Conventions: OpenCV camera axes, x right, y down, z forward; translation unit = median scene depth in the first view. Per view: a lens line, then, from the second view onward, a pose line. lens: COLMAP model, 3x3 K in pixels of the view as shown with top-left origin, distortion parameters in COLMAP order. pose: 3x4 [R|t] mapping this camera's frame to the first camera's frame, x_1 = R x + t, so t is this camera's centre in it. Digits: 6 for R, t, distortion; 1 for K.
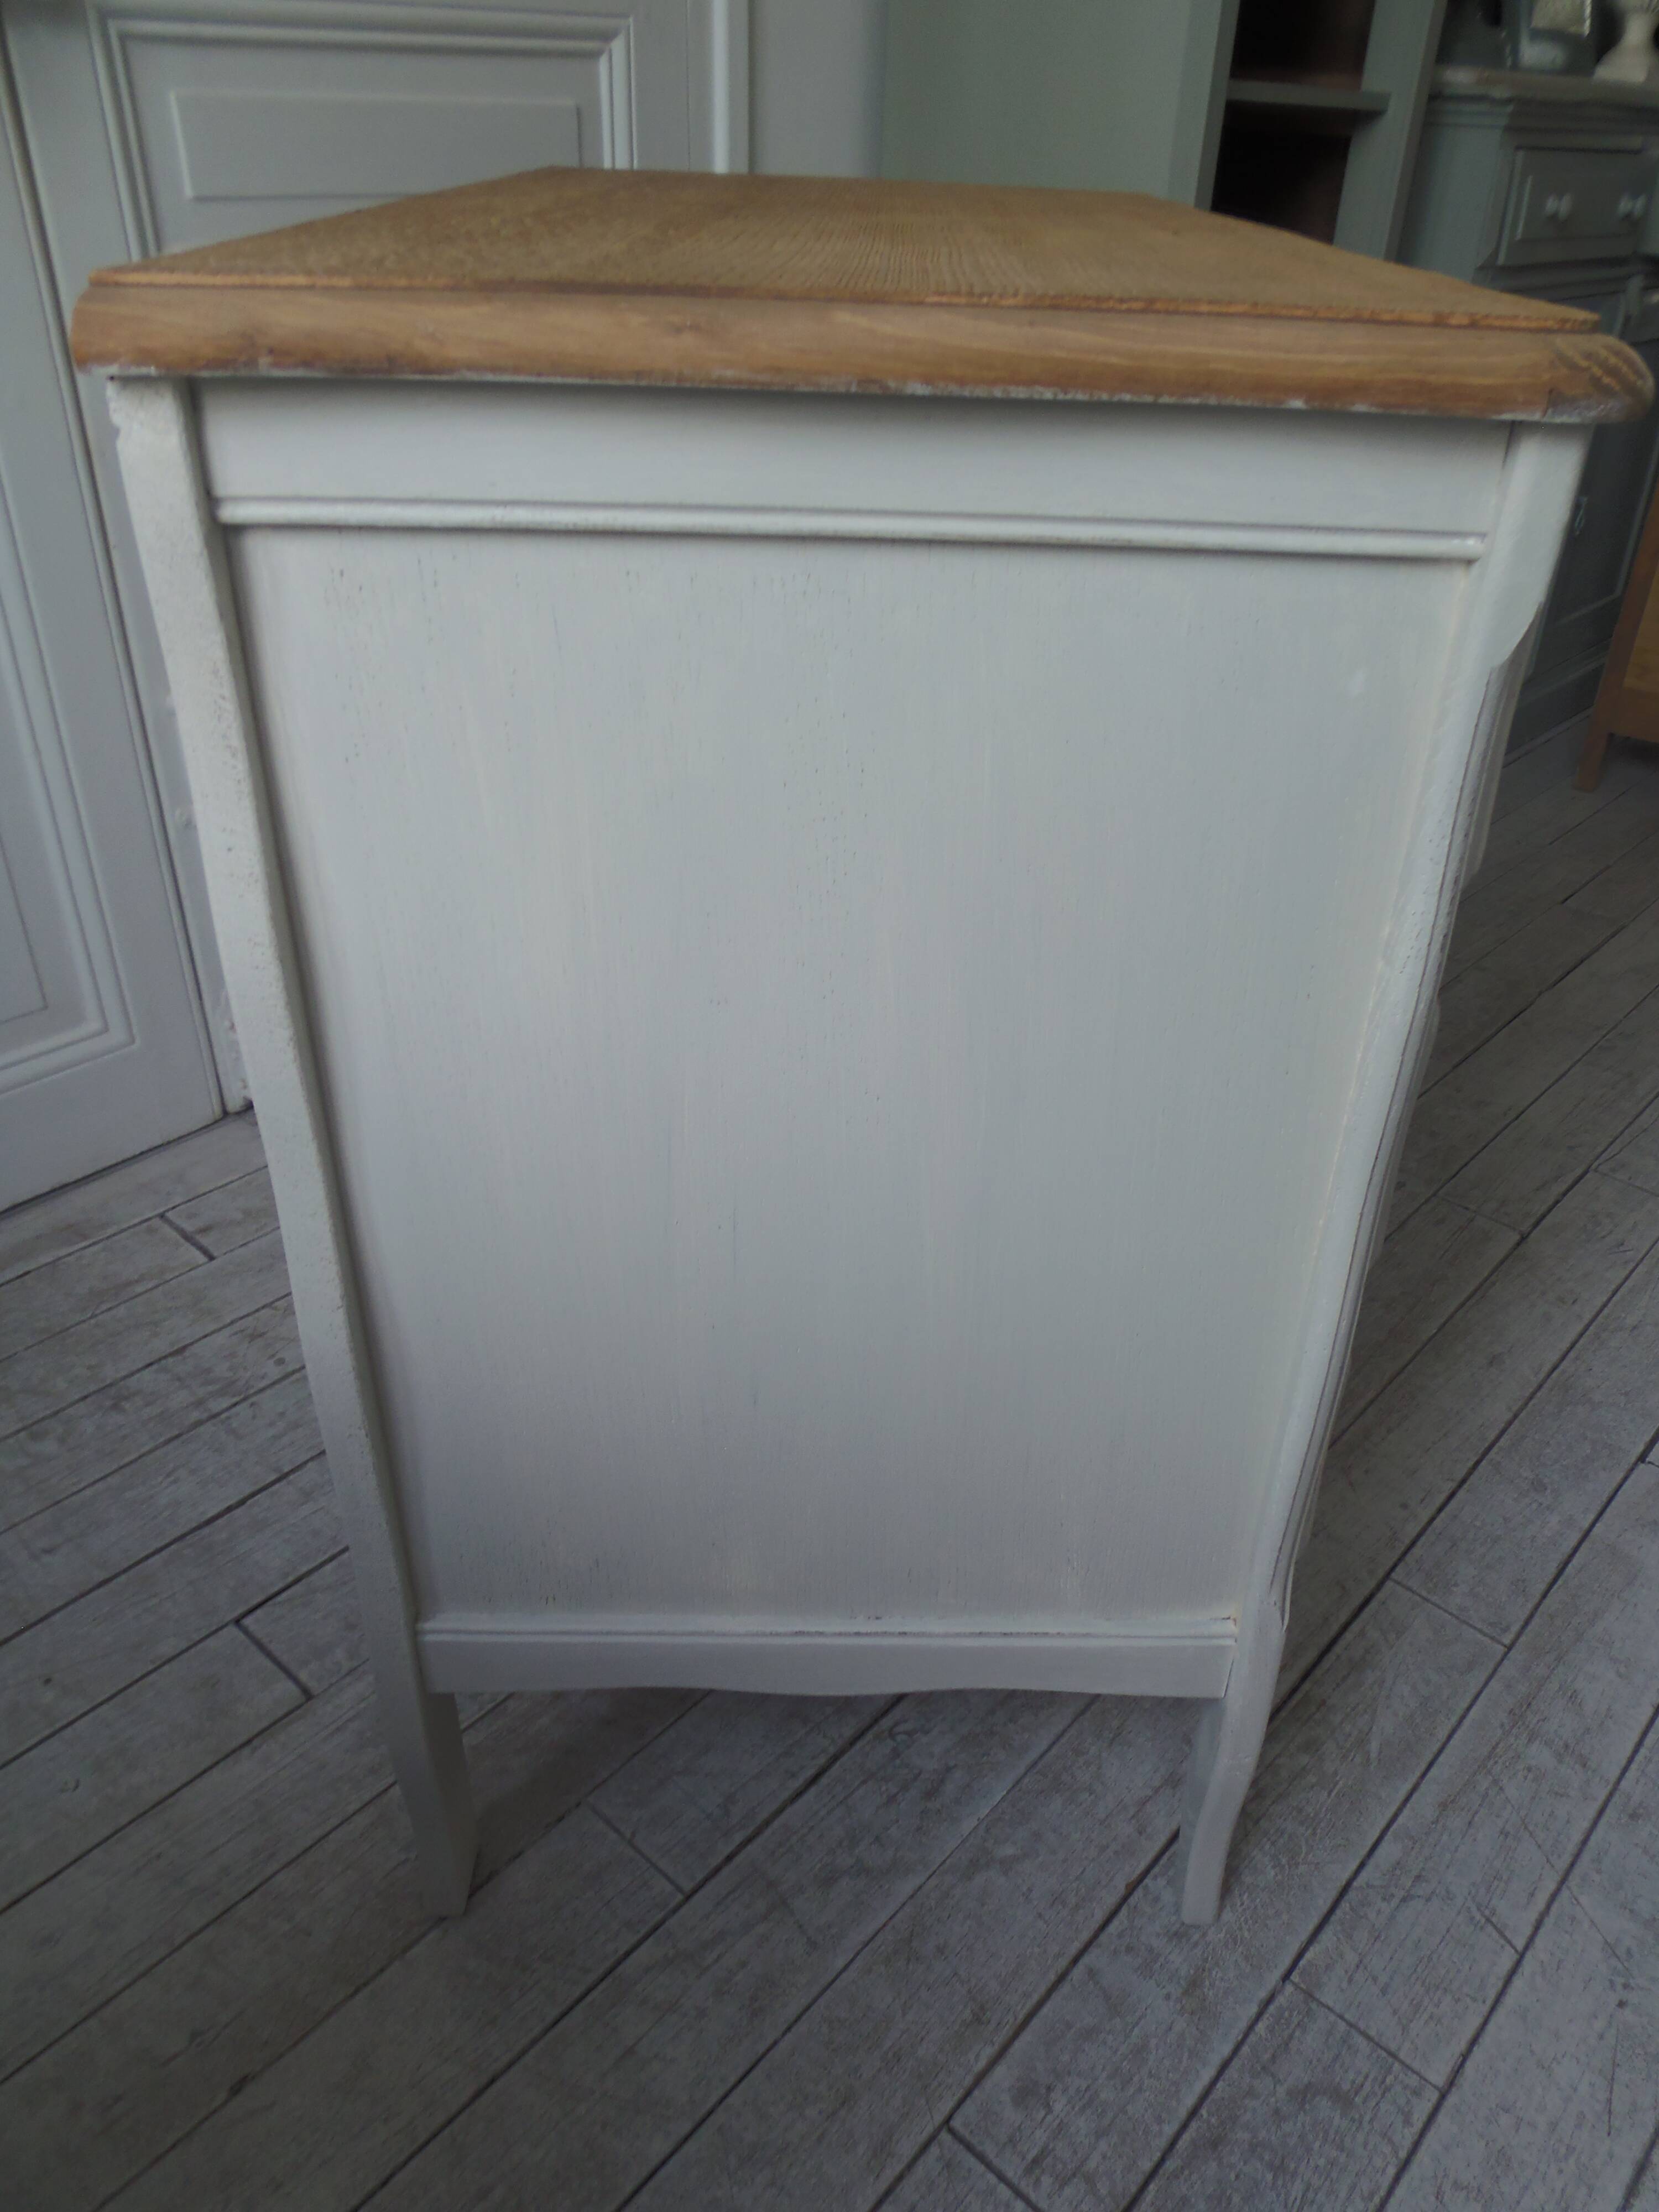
lens RADIAL K [[1608.6, 0, 869.3], [0, 1608.6, 1130.0], [0, 0, 1]] dist [-0.009383, -0.011486]
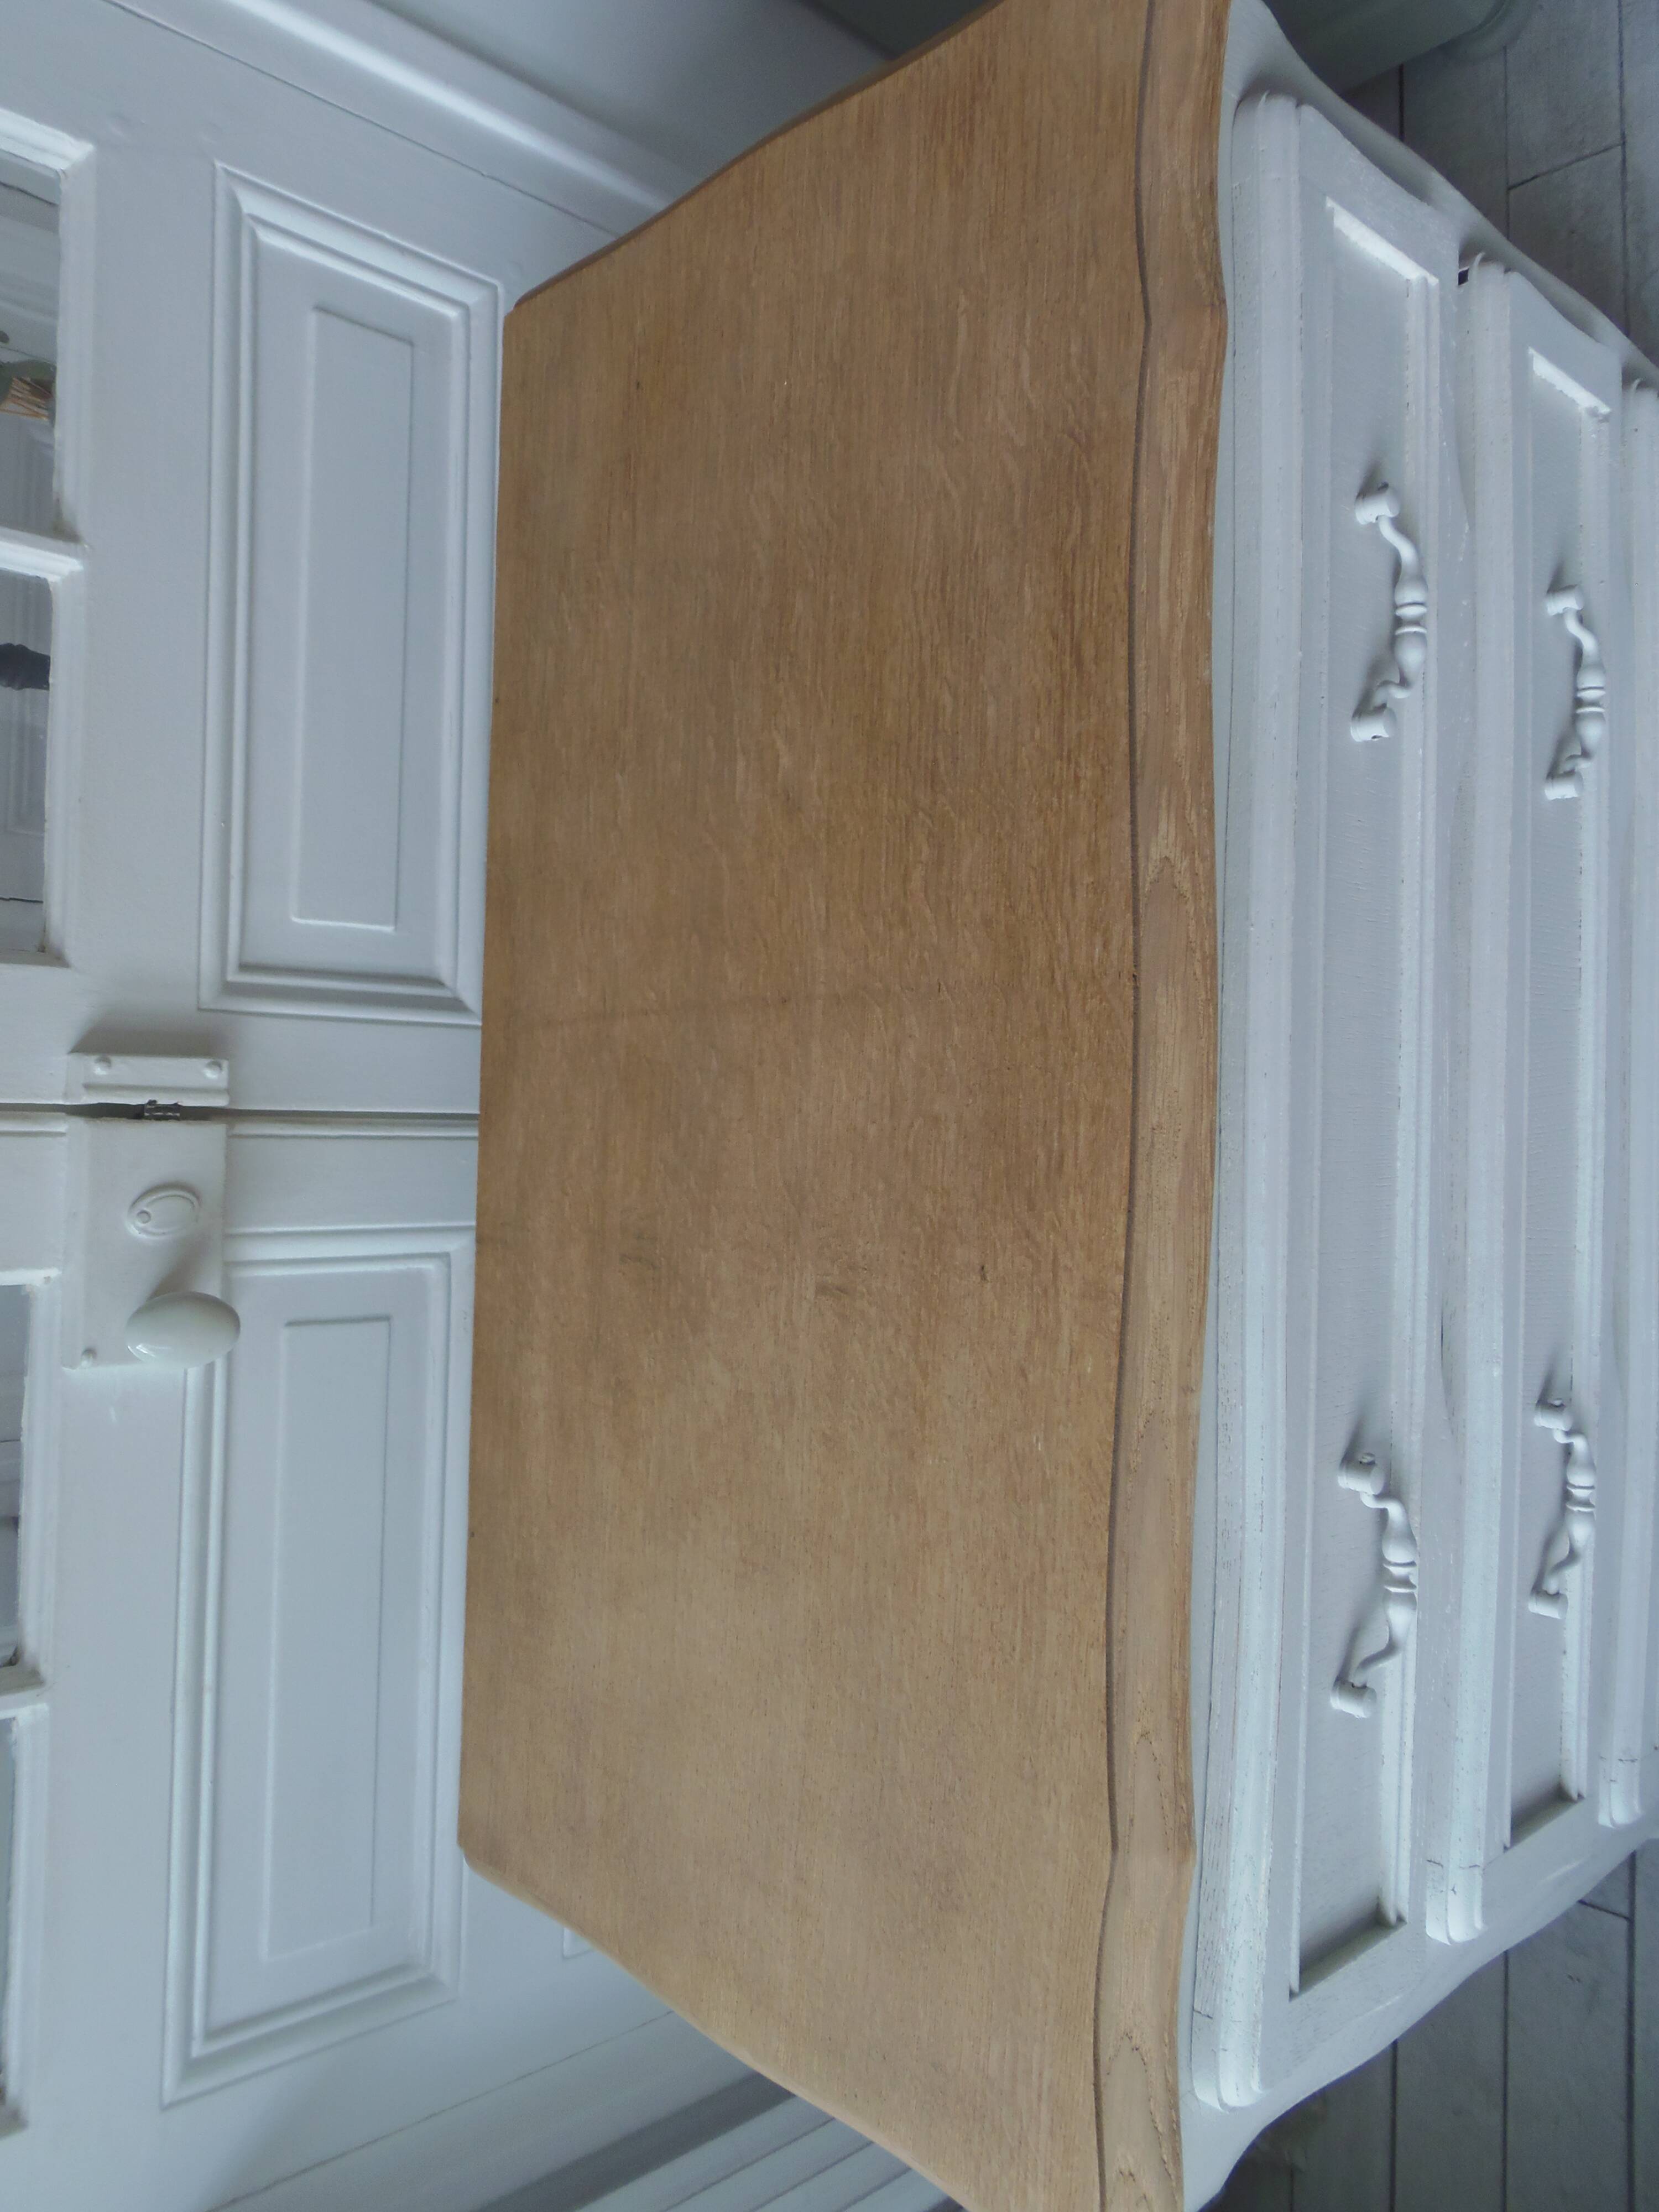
lens RADIAL K [[1608.6, 0, 775.8], [0, 1608.6, 1091.9], [0, 0, 1]] dist [-0.009383, -0.011486]
pose [[0.486585, -0.670438, -0.560132, 0.111278], [0.872378, 0.407229, 0.270408, -0.736136], [0.046811, -0.620224, 0.783027, 0.351649]]
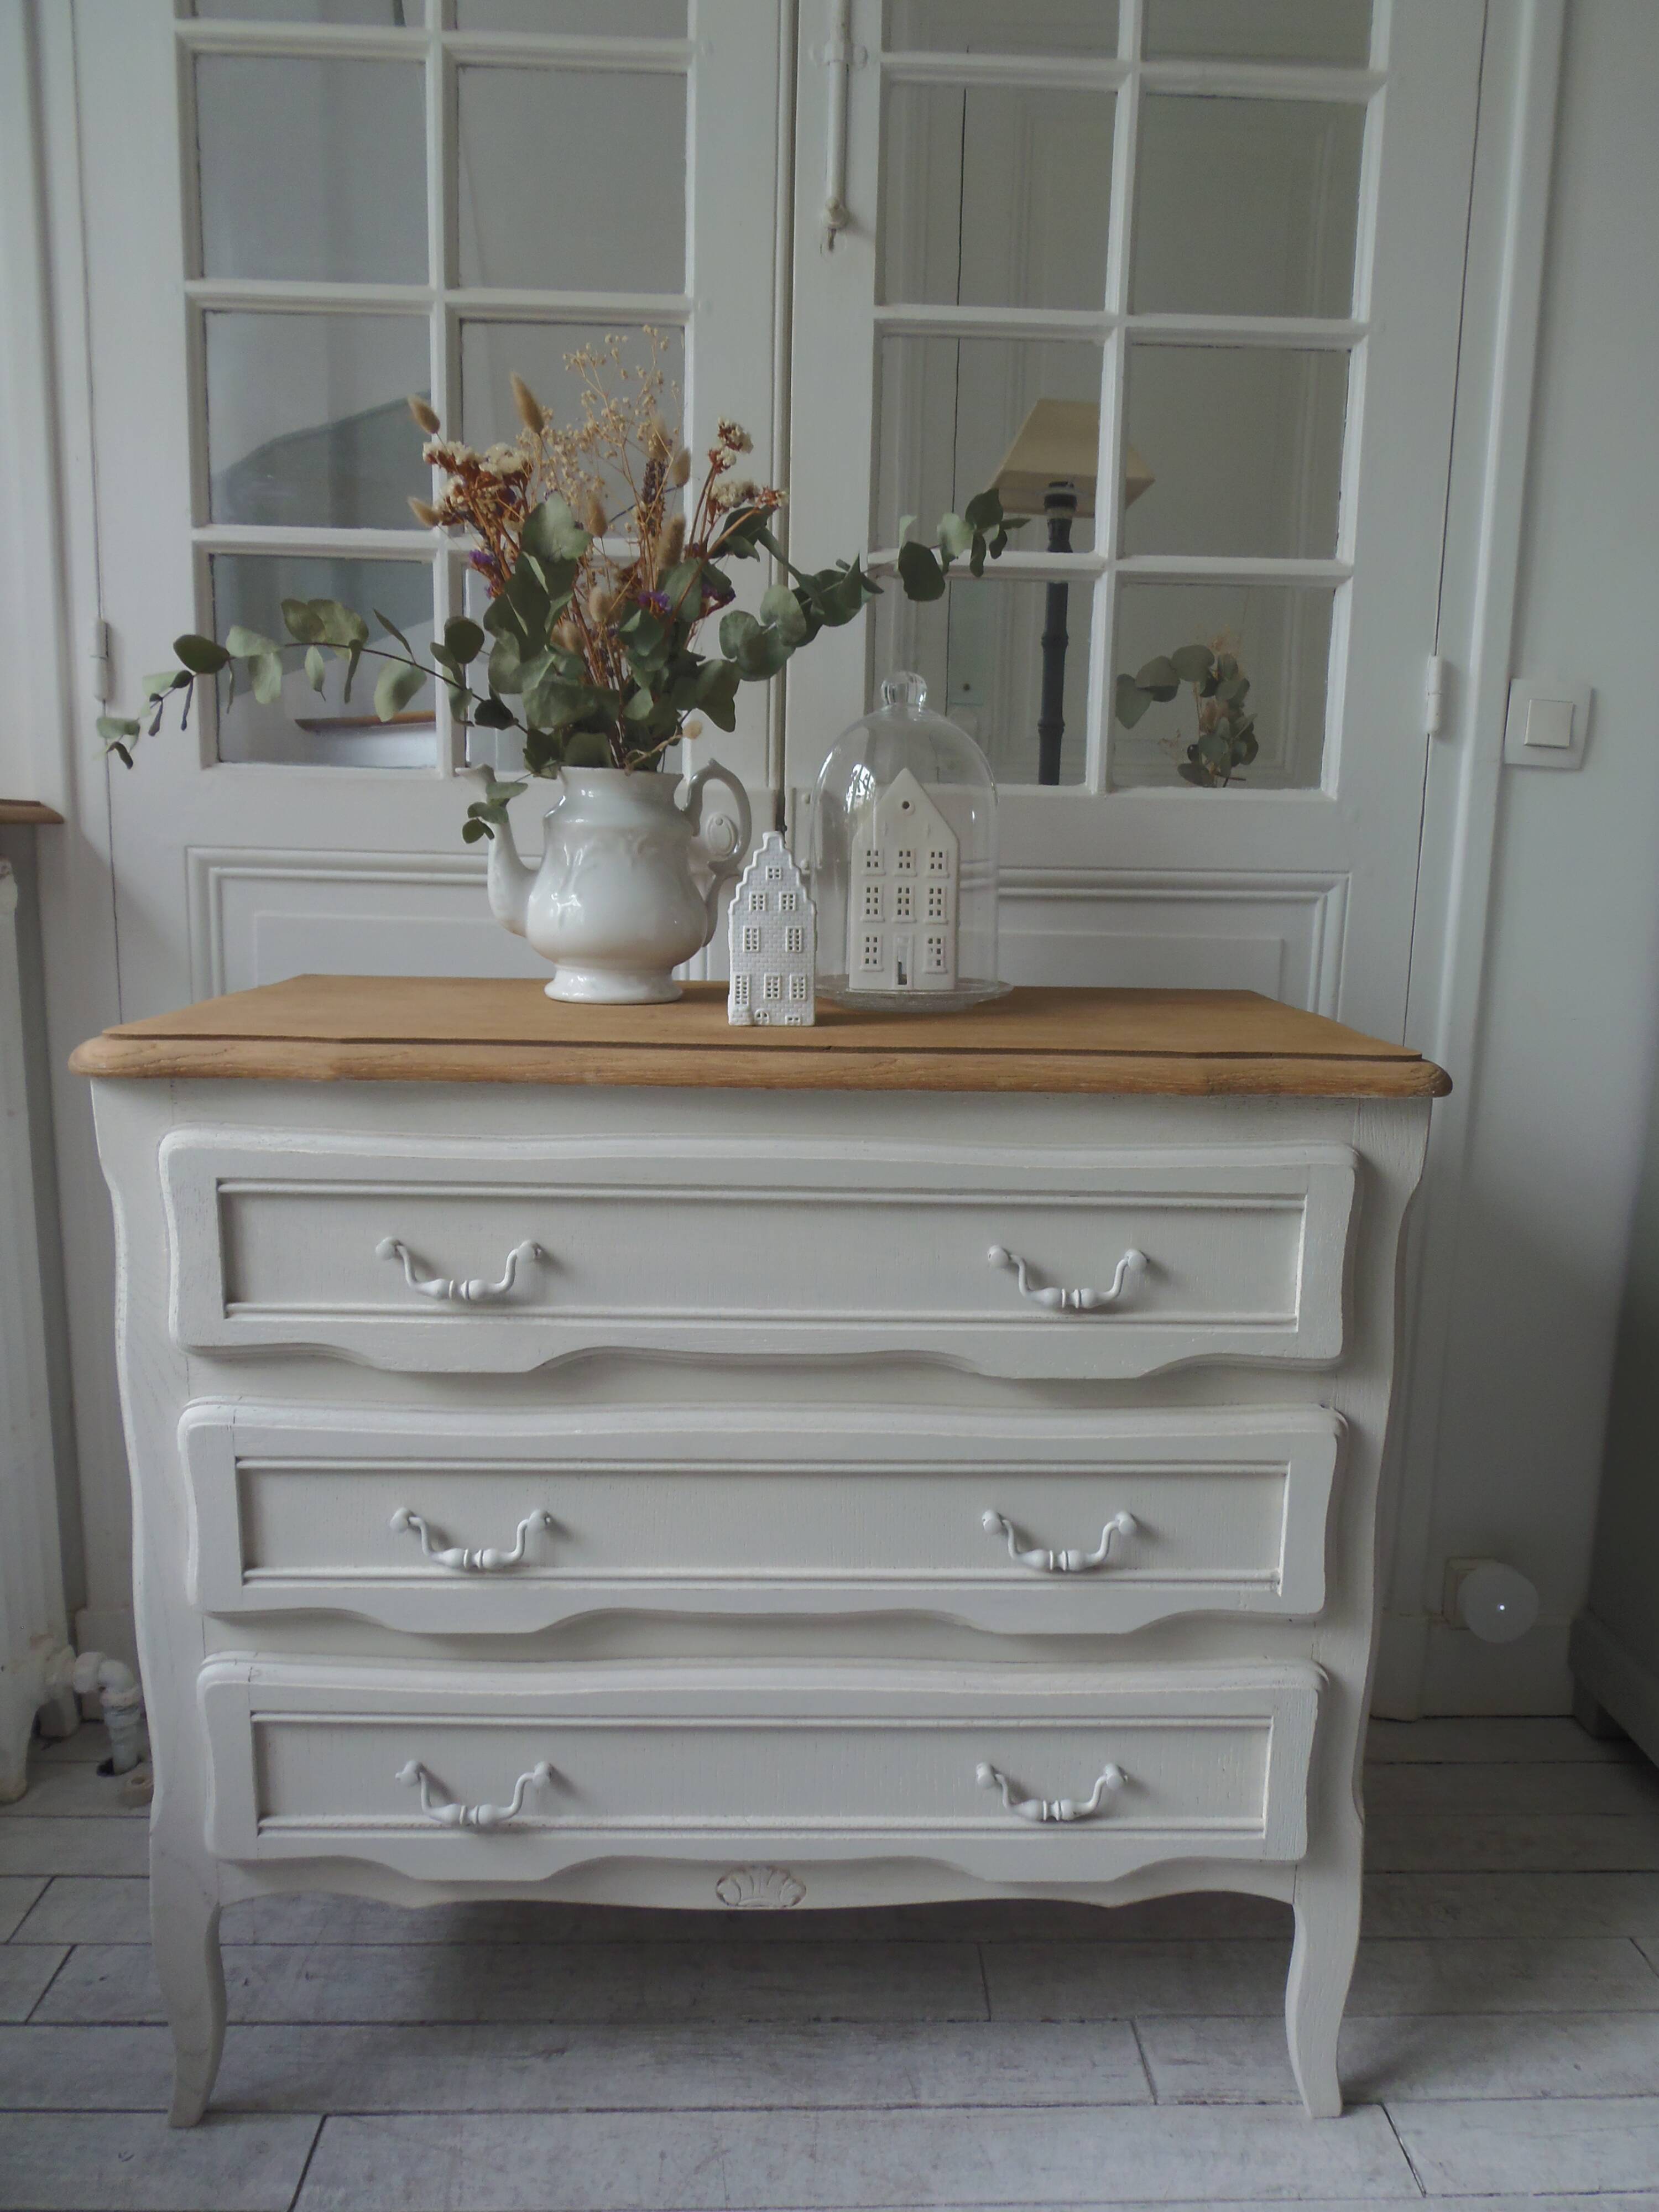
lens RADIAL K [[1608.6, 0, 847.4], [0, 1608.6, 1107.4], [0, 0, 1]] dist [-0.009383, -0.011486]
pose [[0.686318, 0.108681, -0.719136, 0.616826], [-0.390874, 0.888957, -0.238691, -0.209090], [0.613339, 0.444909, 0.652587, 0.182449]]
